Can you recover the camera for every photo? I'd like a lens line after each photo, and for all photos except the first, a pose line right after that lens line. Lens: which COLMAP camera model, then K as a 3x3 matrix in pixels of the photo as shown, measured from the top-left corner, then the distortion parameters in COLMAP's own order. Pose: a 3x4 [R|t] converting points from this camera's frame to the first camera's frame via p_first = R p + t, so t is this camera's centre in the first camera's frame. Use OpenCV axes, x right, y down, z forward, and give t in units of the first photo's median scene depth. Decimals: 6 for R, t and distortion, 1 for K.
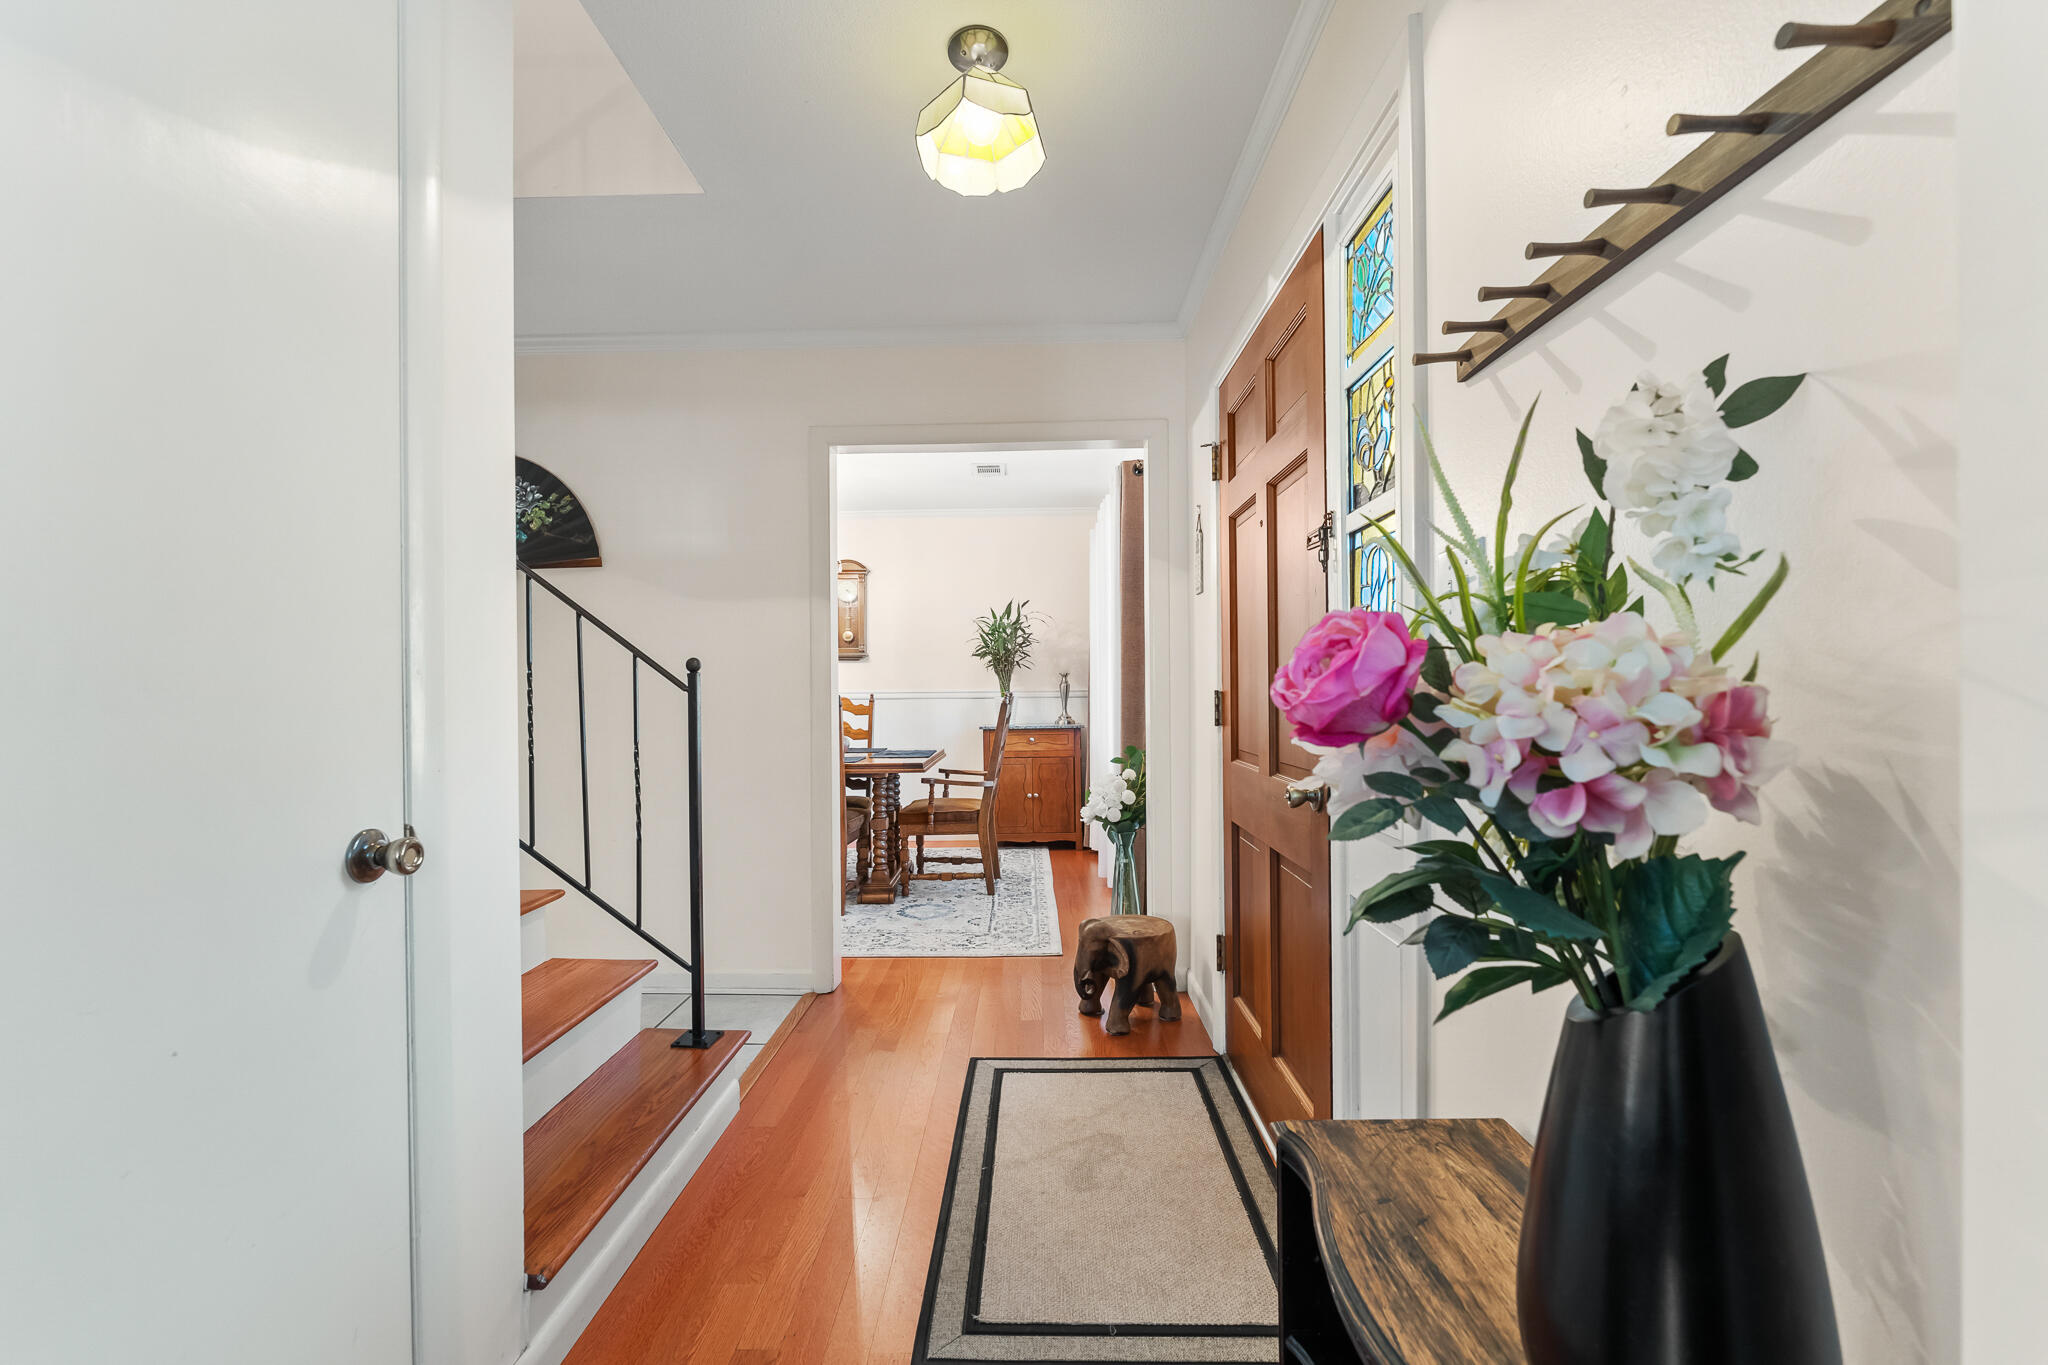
lens RADIAL K [[826.5, 0, 1018.5], [0, 826.5, 680.1], [0, 0, 1]] dist [0.006123, -0.001756]
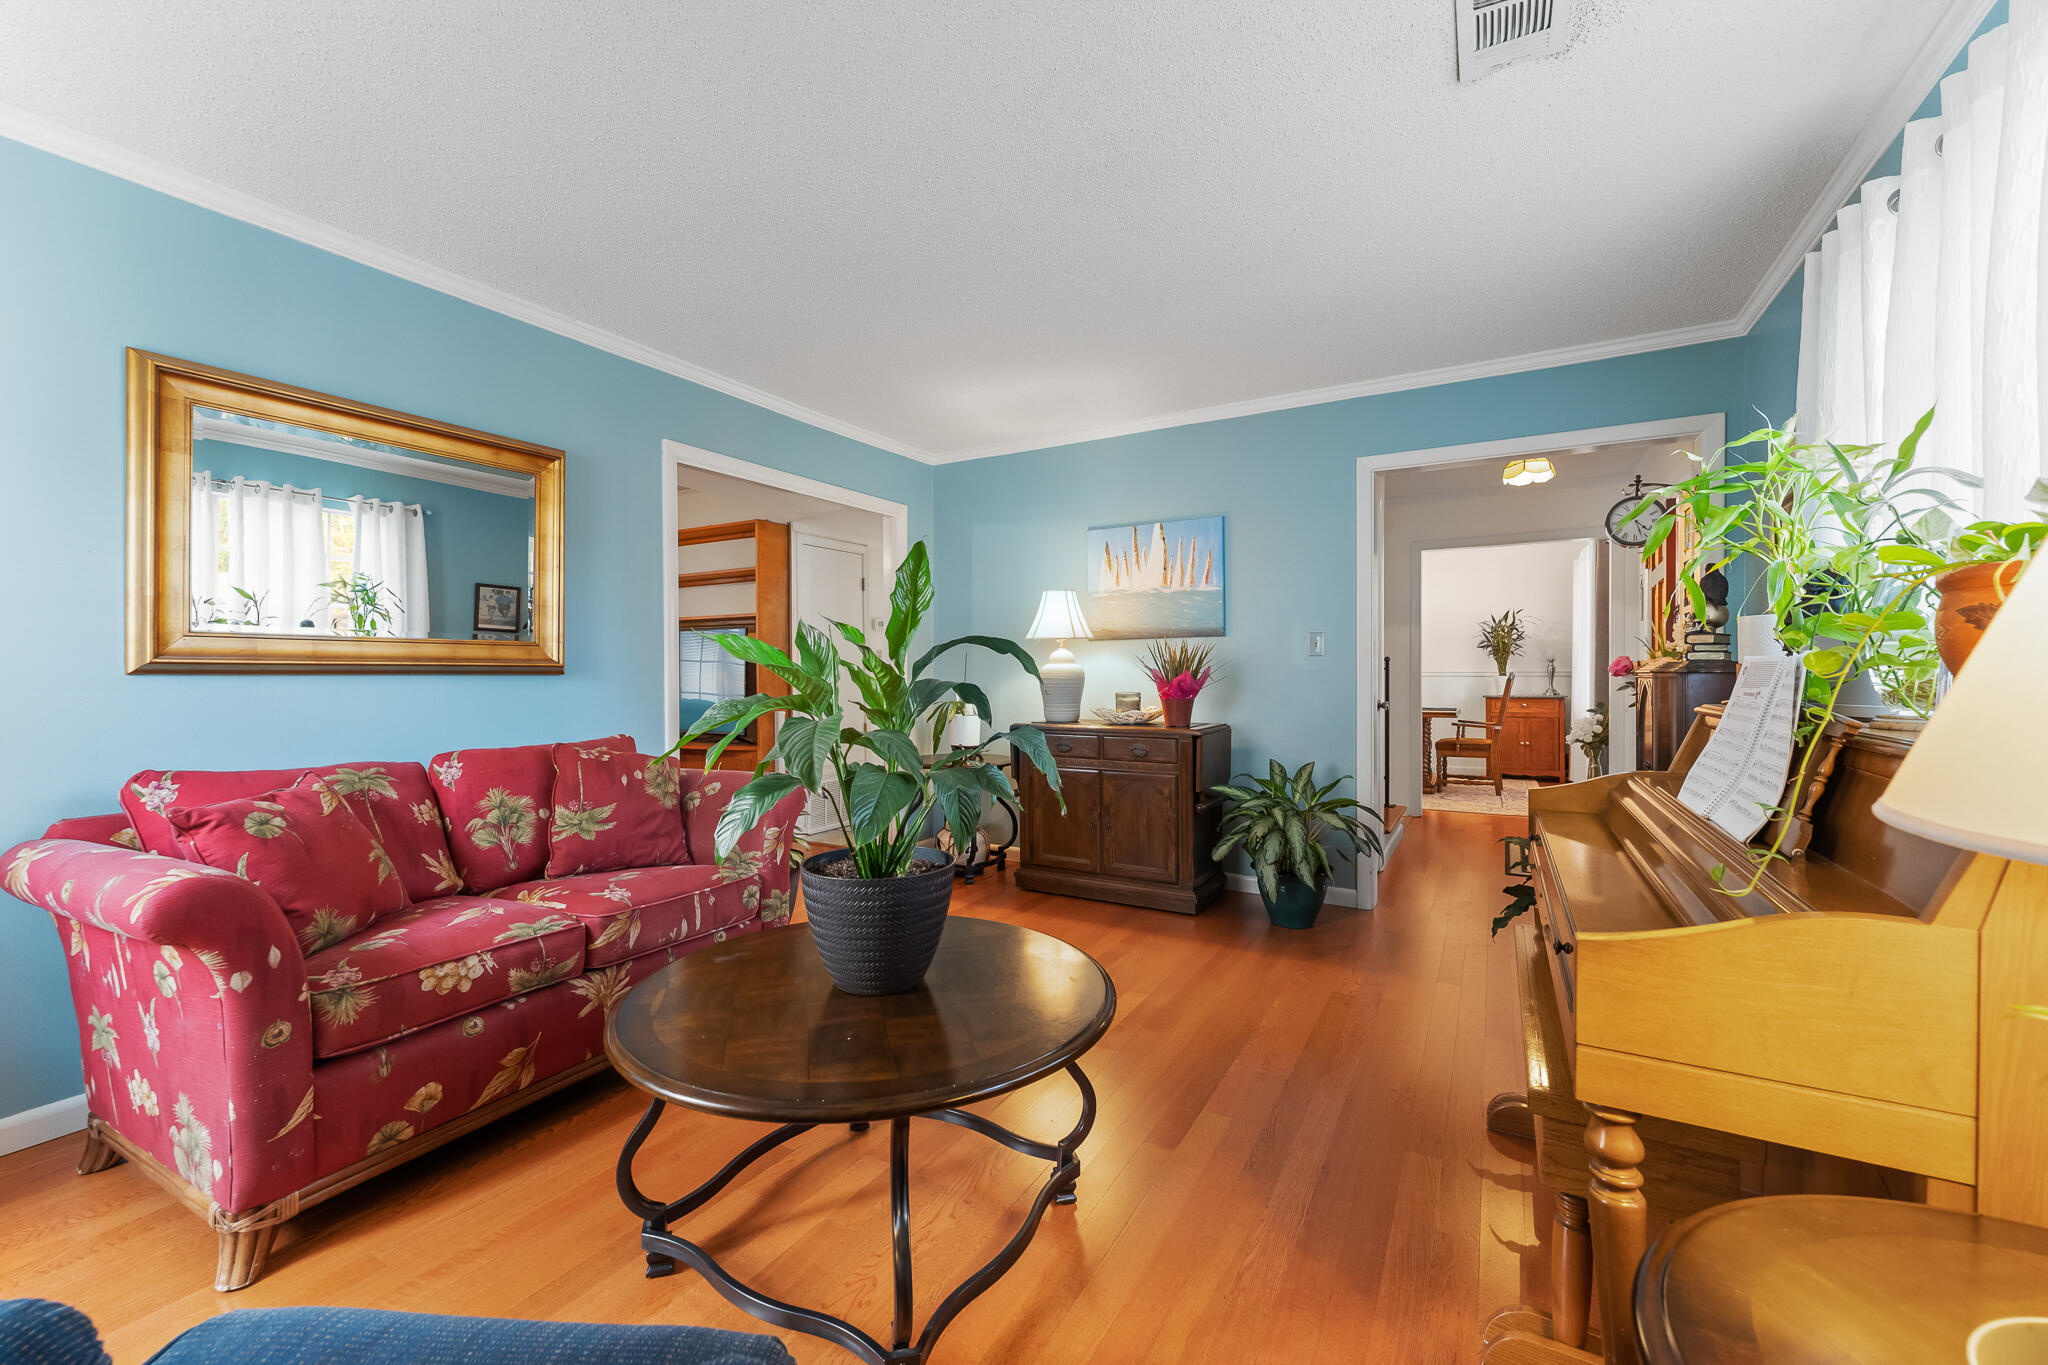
lens RADIAL K [[826.5, 0, 1019.4], [0, 826.5, 674.4], [0, 0, 1]] dist [0.006123, -0.001756]
pose [[0.876426, 0.010318, -0.481425, -0.065908], [-0.003936, 0.999891, 0.014263, 0.000441], [0.481520, -0.010606, 0.876371, -0.758509]]
